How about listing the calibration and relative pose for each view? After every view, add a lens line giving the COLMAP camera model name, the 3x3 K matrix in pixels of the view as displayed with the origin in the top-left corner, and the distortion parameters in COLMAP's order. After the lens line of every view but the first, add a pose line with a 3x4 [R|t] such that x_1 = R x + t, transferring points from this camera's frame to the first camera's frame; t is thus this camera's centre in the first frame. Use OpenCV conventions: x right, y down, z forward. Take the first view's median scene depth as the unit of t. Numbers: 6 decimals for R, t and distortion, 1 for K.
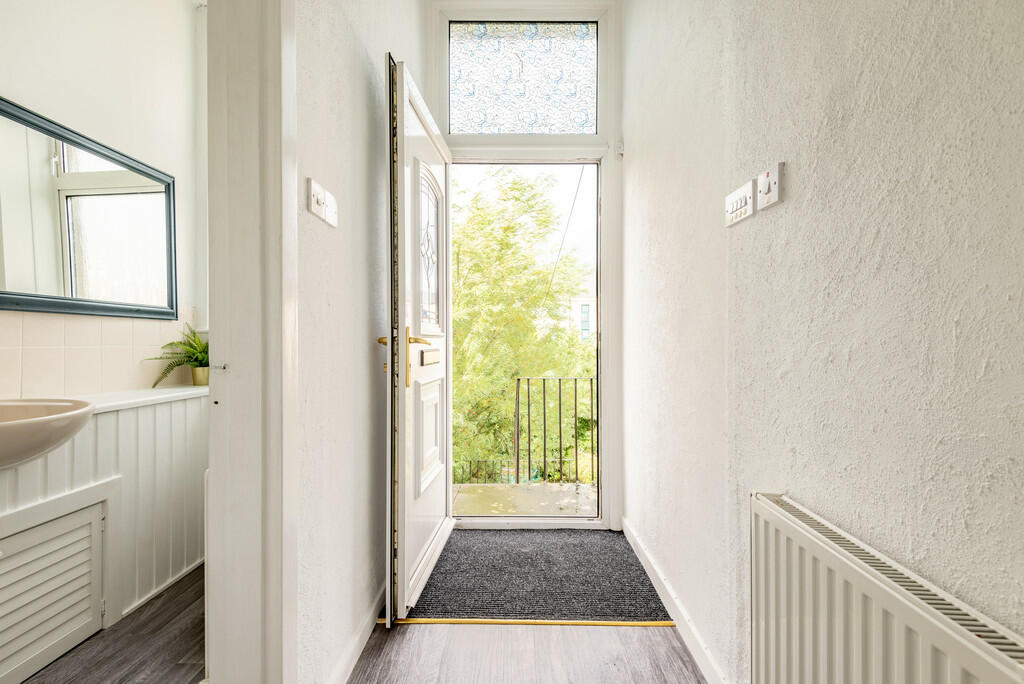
lens RADIAL K [[469.3, 0, 514.6], [0, 469.3, 346.9], [0, 0, 1]] dist [0.002231, 0.000376]
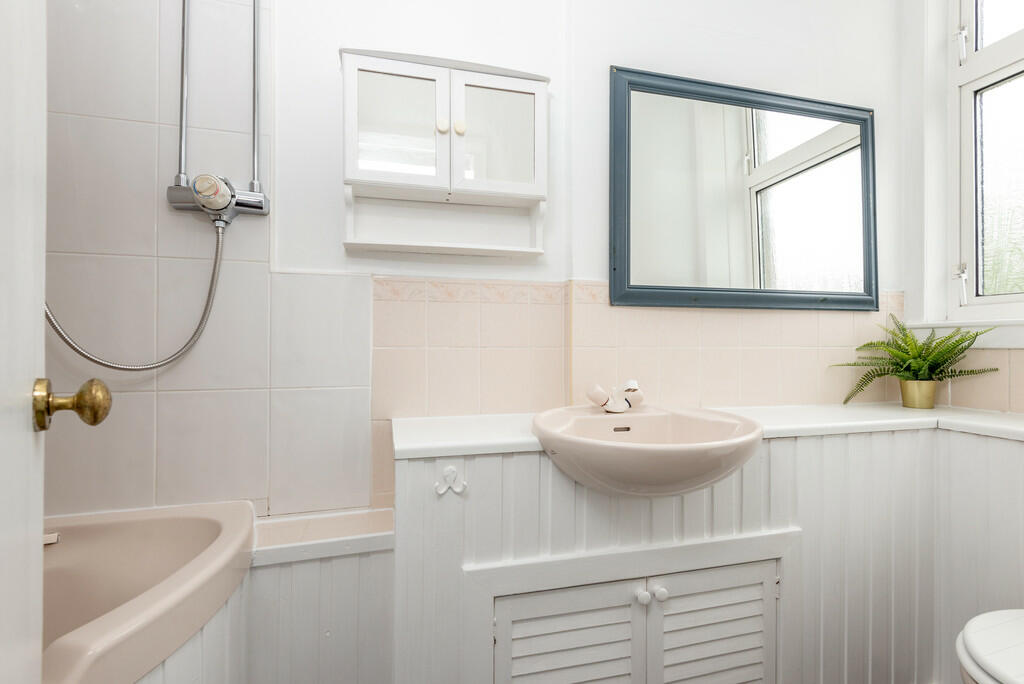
lens RADIAL K [[469.3, 0, 511.9], [0, 469.3, 345.5], [0, 0, 1]] dist [0.002231, 0.000376]
pose [[0.289163, -0.005816, -0.957262, -0.210241], [-0.001409, 0.999978, -0.006501, -0.000181], [0.957279, 0.003229, 0.289149, 0.281991]]
